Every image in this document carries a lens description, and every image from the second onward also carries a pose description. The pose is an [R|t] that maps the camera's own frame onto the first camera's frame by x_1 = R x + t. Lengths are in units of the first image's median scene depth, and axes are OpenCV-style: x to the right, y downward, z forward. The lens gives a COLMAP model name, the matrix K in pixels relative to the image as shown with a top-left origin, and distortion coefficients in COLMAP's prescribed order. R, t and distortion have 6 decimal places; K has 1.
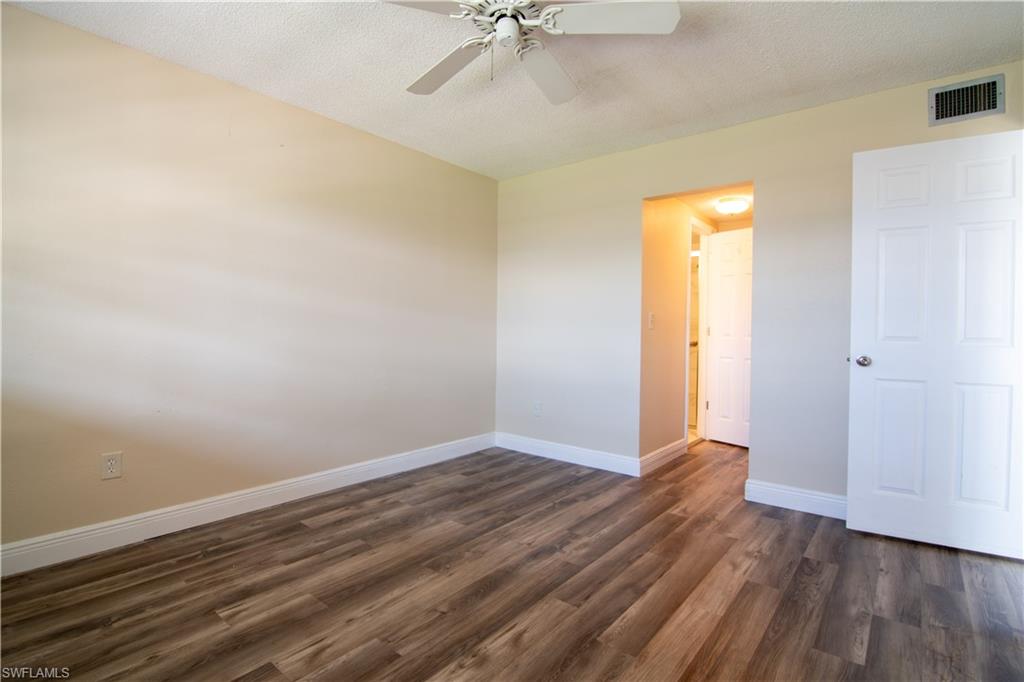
lens RADIAL K [[482.5, 0, 506.2], [0, 482.5, 329.8], [0, 0, 1]] dist [-0.003813, -0.000443]
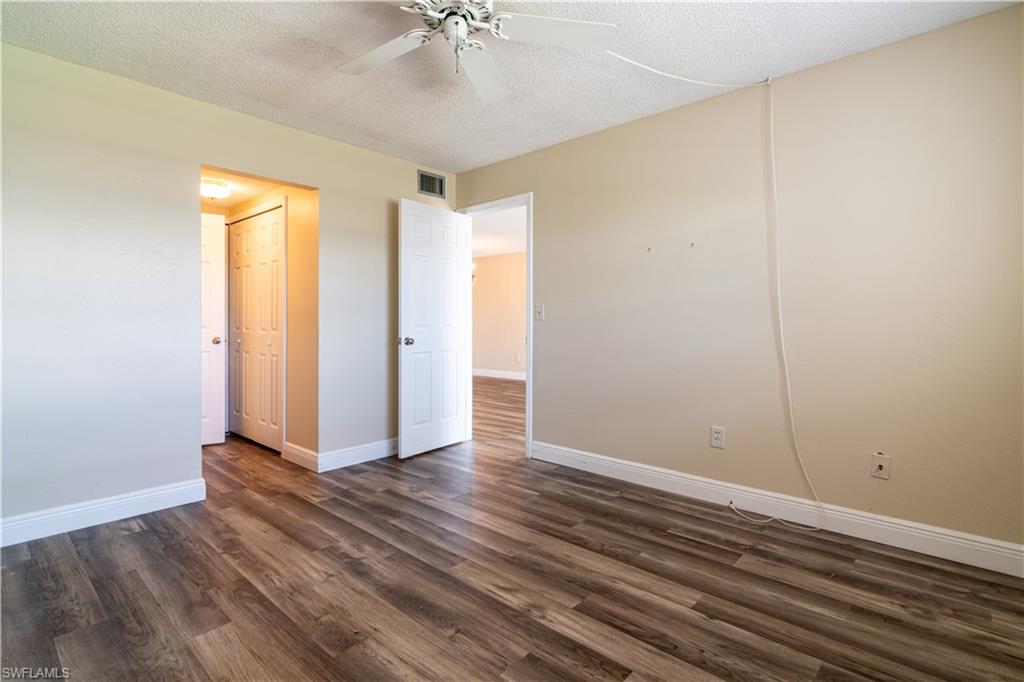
lens RADIAL K [[491.4, 0, 511.9], [0, 491.4, 326.9], [0, 0, 1]] dist [0.009981, -0.000055]
pose [[0.058880, -0.016782, 0.998124, -0.739349], [-0.000127, 0.999859, 0.016819, -0.005128], [-0.998265, -0.001117, 0.058870, 0.593071]]
